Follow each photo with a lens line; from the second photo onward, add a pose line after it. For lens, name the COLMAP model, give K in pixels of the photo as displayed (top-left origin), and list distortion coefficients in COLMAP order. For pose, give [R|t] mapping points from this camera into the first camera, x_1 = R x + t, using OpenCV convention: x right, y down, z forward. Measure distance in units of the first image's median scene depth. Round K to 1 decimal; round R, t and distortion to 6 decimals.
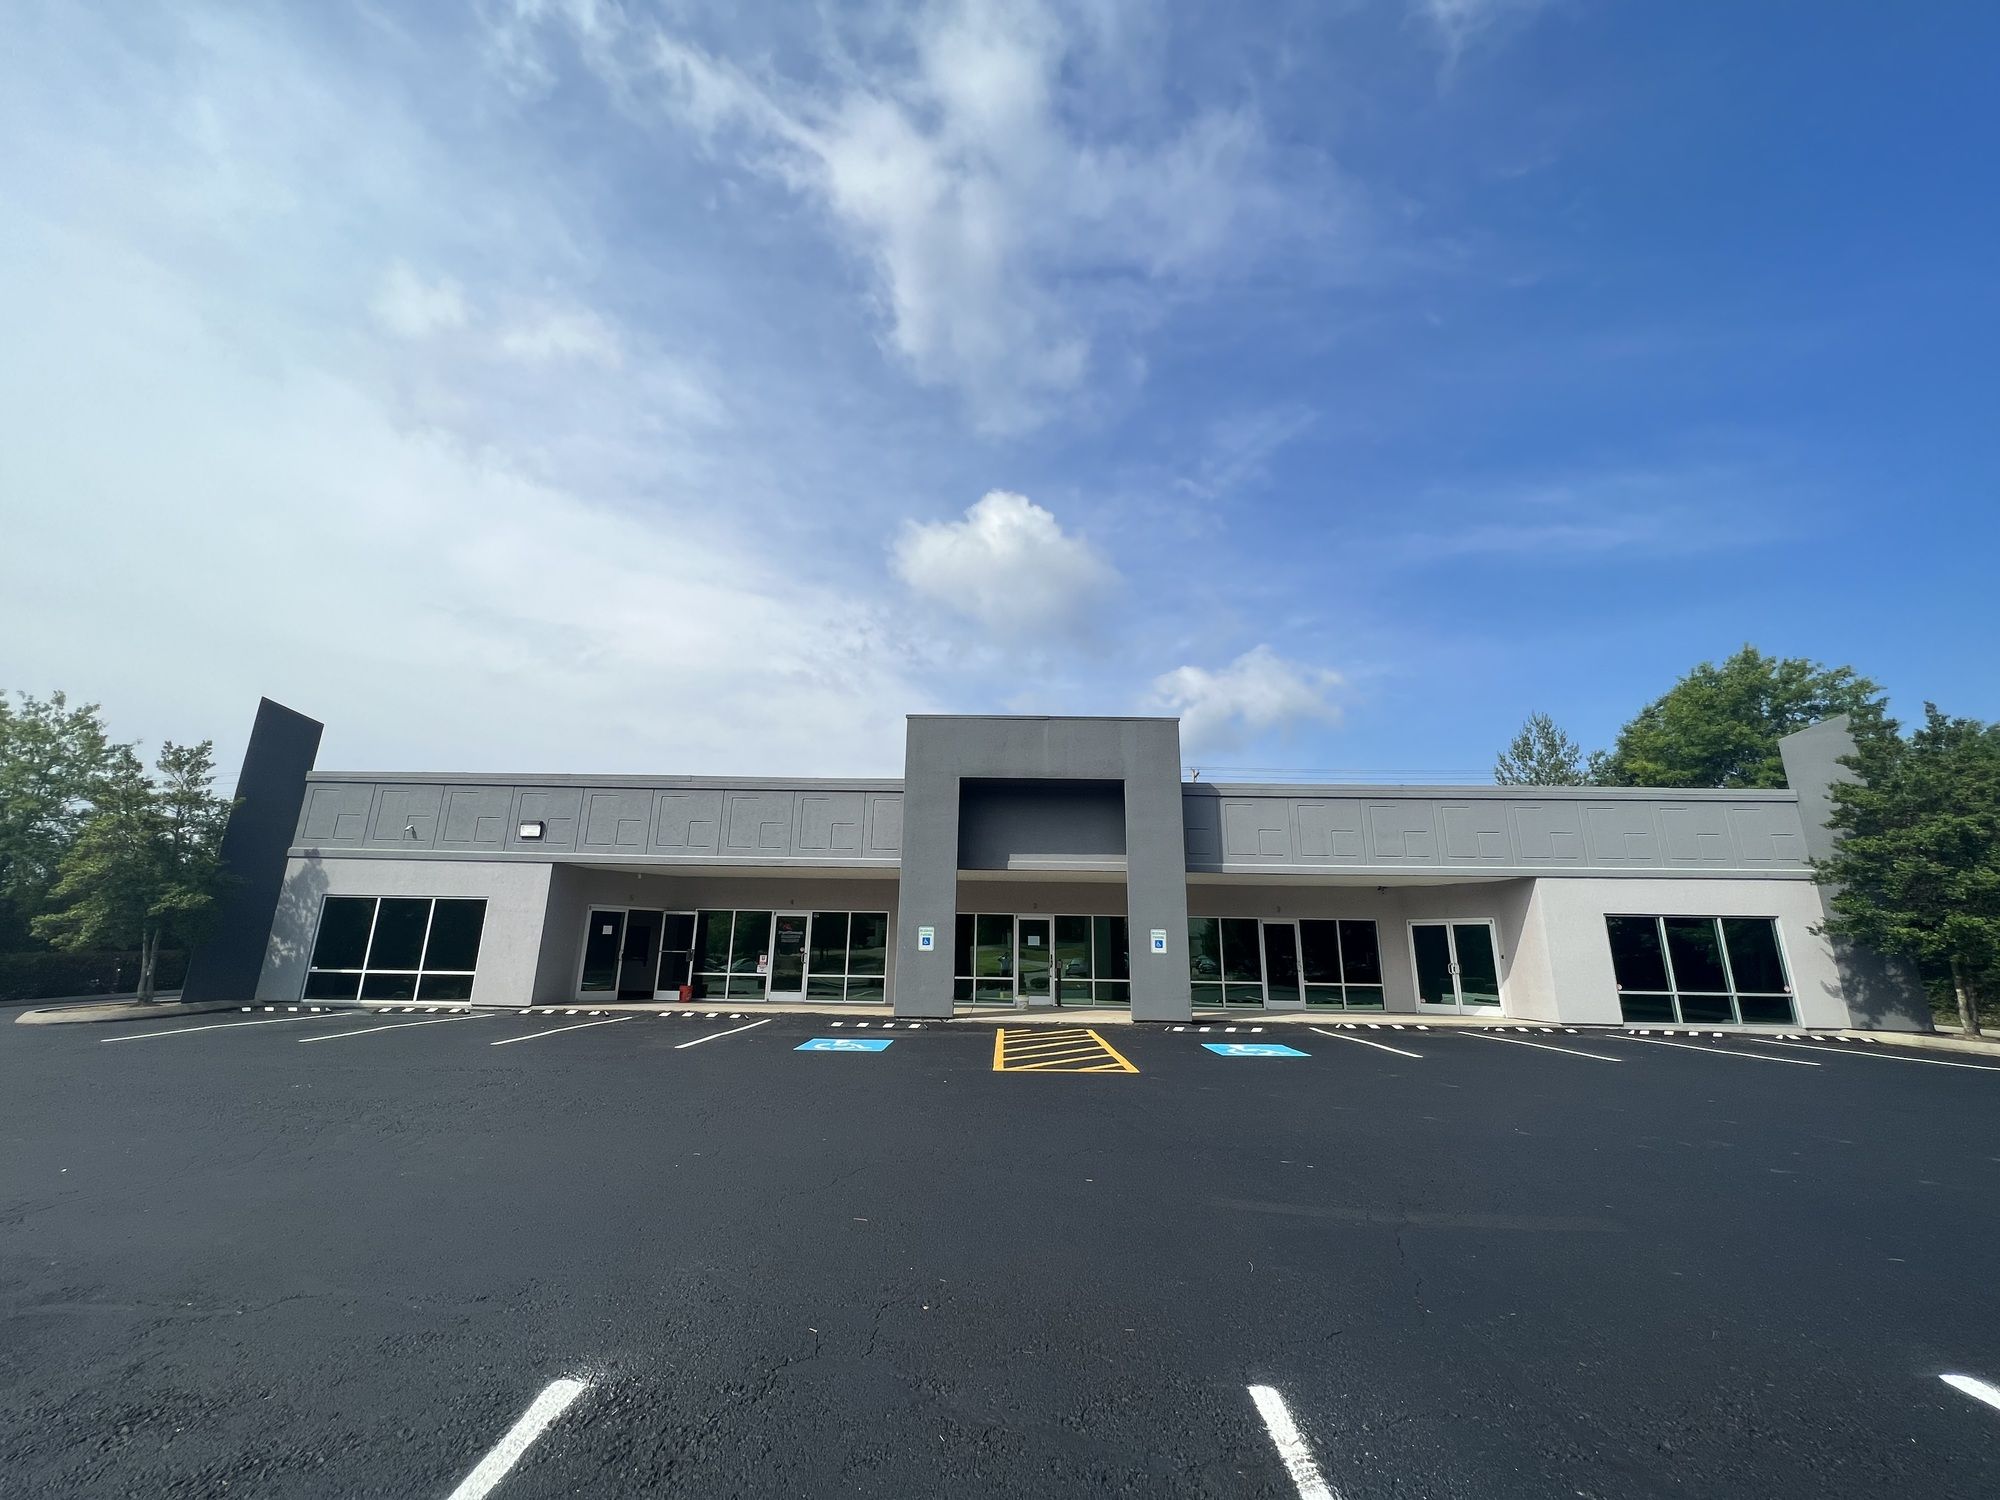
lens RADIAL K [[876.0, 0, 991.7], [0, 876.0, 744.7], [0, 0, 1]] dist [0.002684, 0.000313]
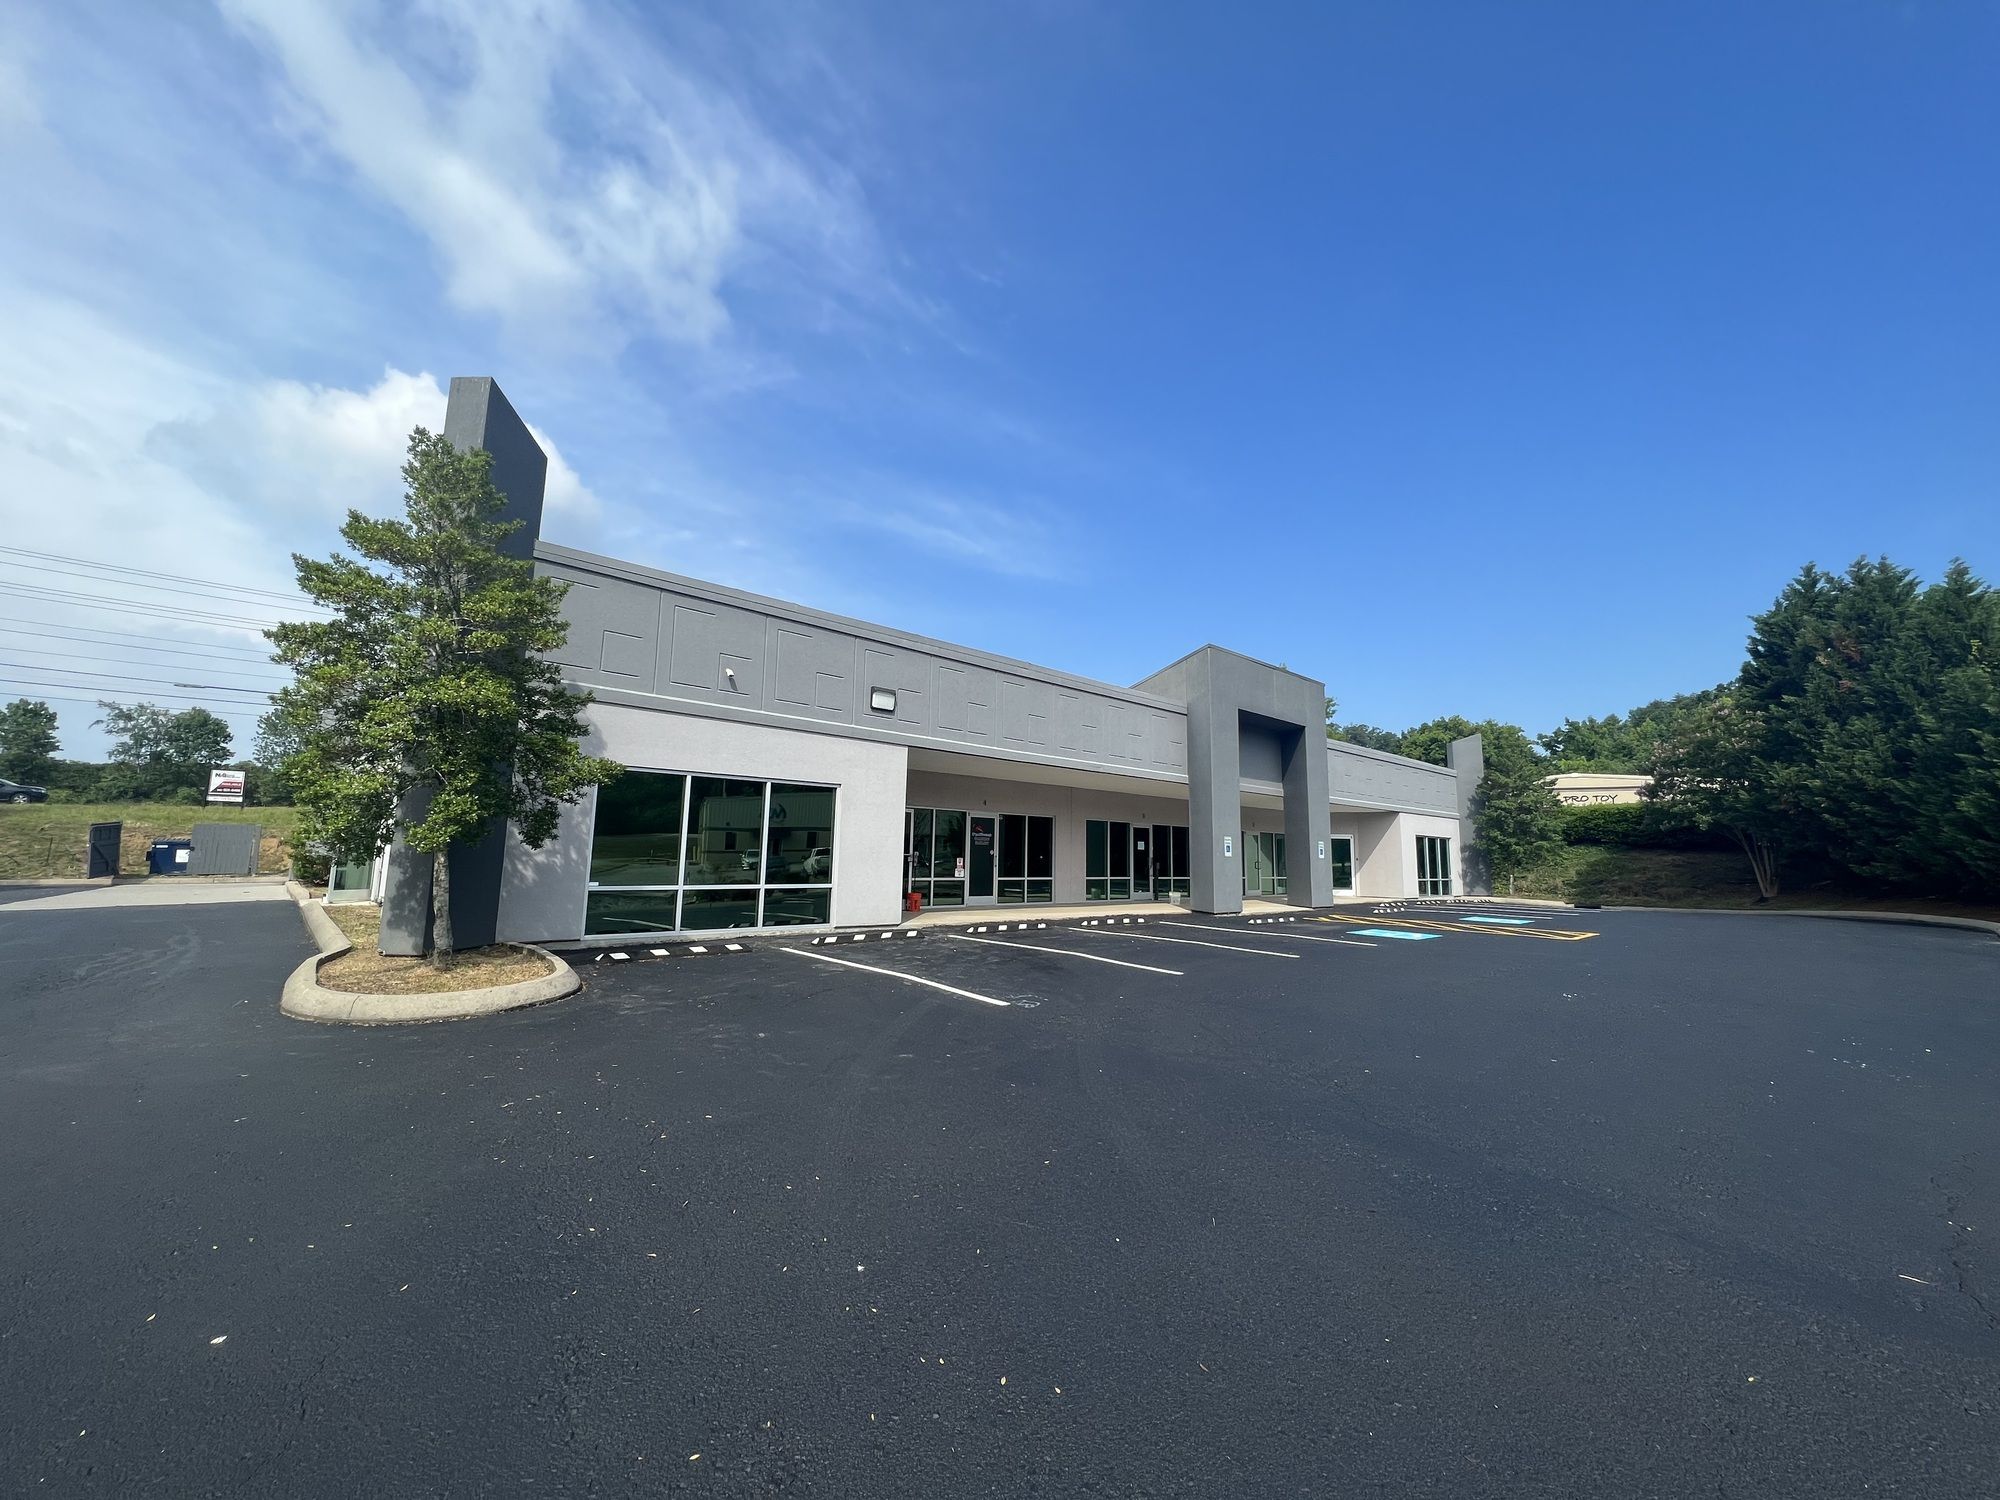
lens RADIAL K [[795.9, 0, 996.0], [0, 795.9, 747.5], [0, 0, 1]] dist [-0.000226, -0.000134]
pose [[0.722920, 0.093448, 0.684584, -0.936715], [-0.169854, 0.984442, 0.044985, 0.090844], [-0.669729, -0.148800, 0.727545, 0.428480]]
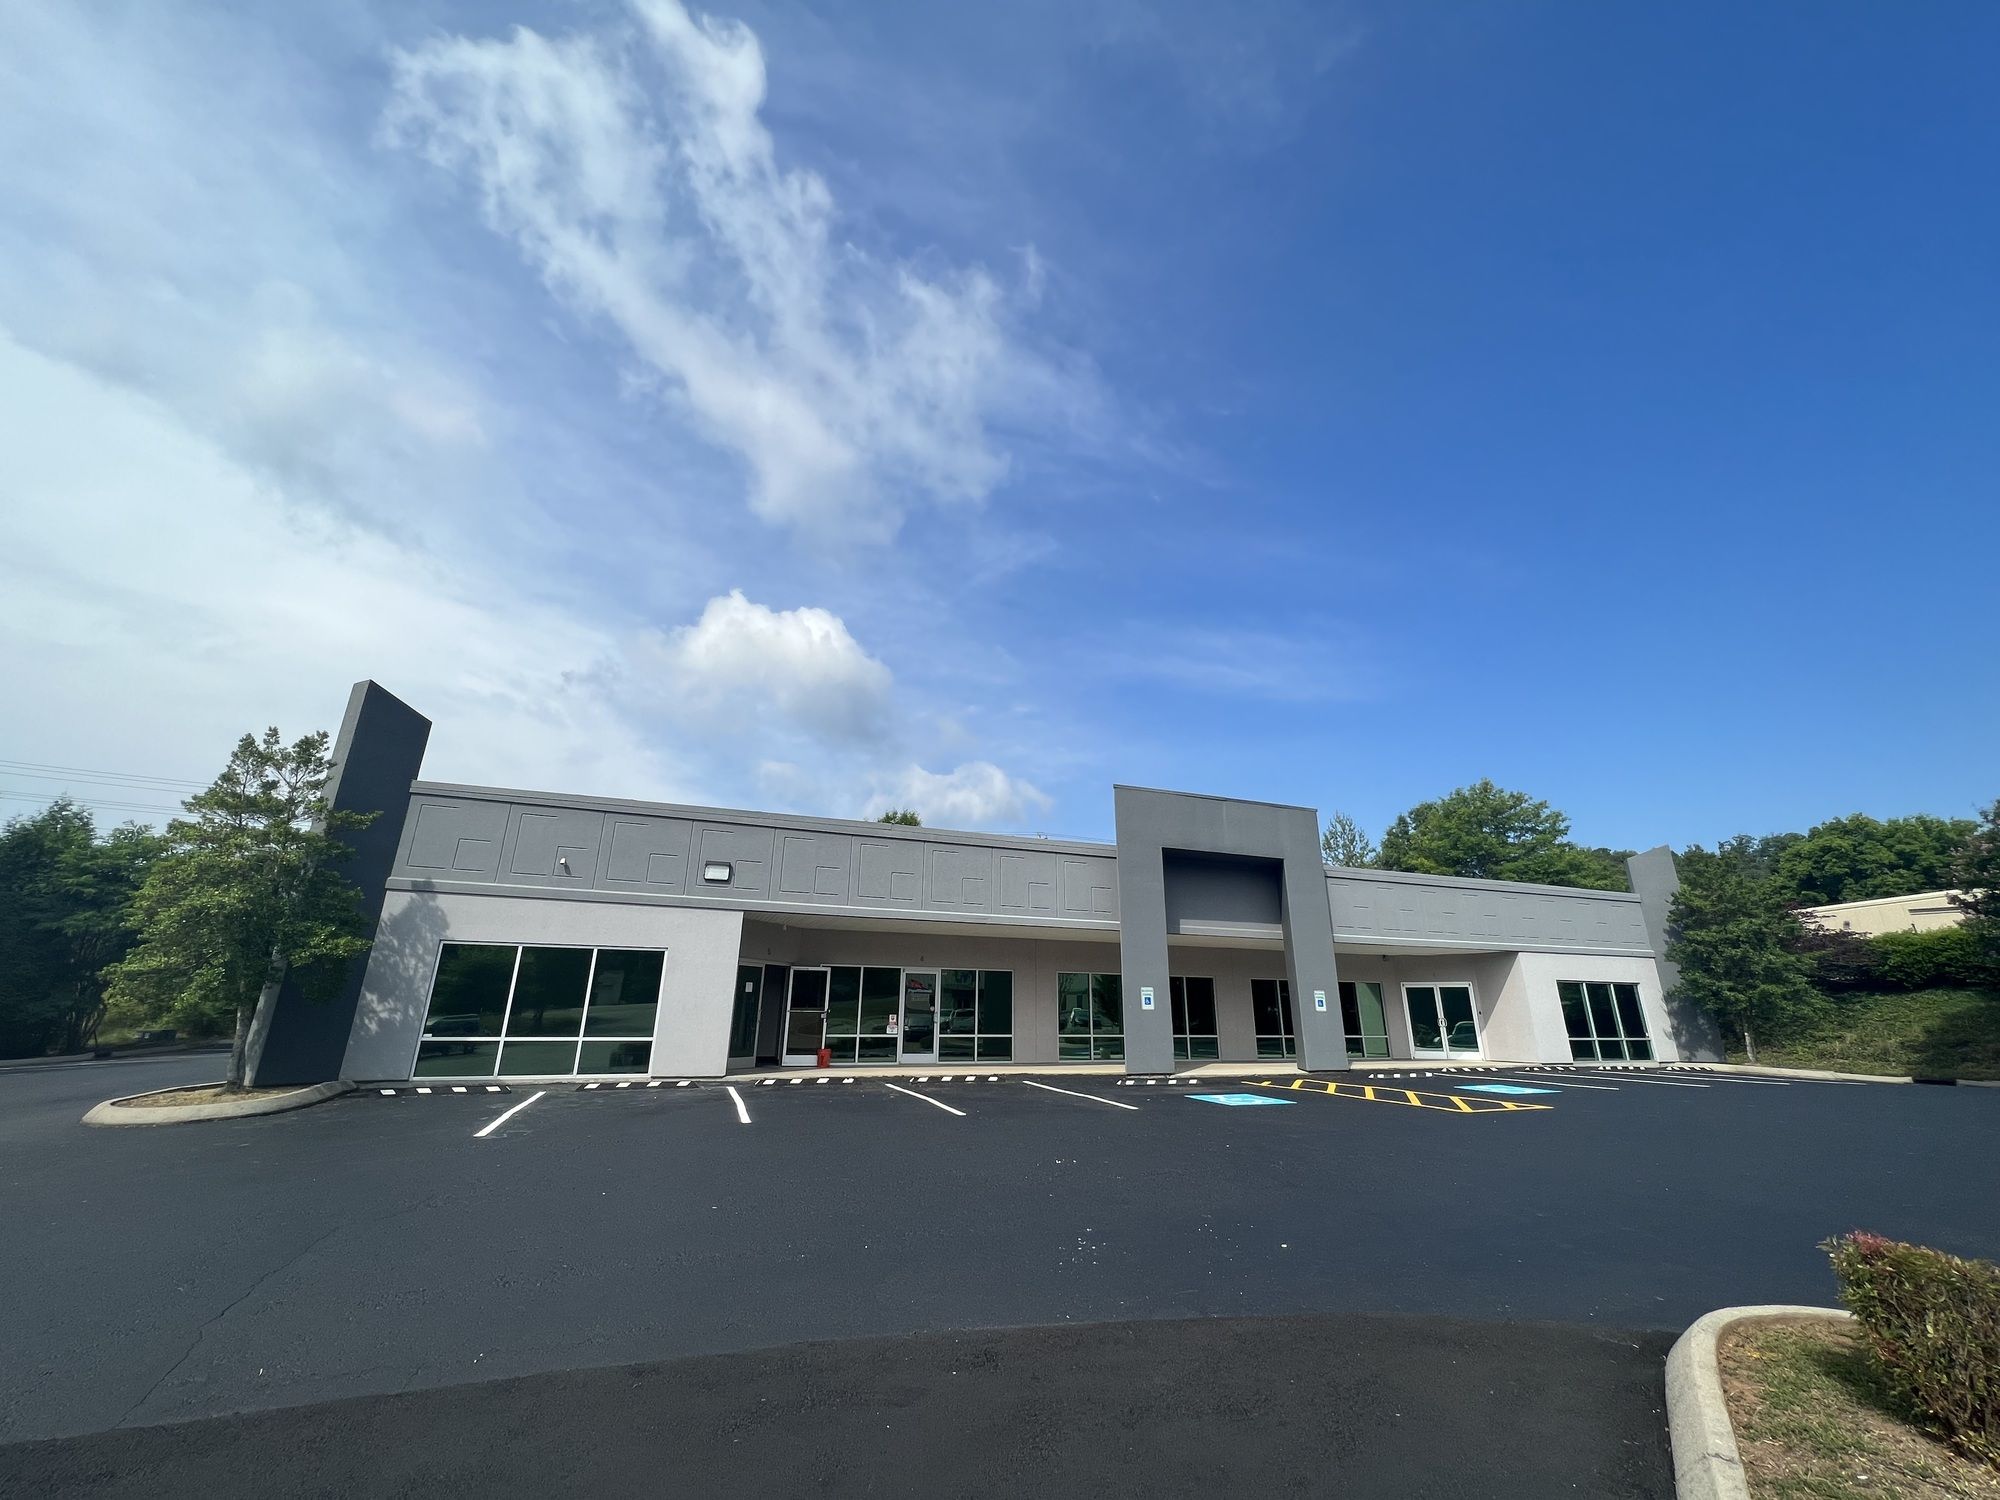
lens RADIAL K [[823.3, 0, 996.8], [0, 823.3, 747.7], [0, 0, 1]] dist [-0.001870, -0.000047]
pose [[0.923386, 0.113137, 0.366821, -0.591491], [-0.086705, 0.992357, -0.087811, 0.021648], [-0.373952, 0.049278, 0.926138, 0.121495]]
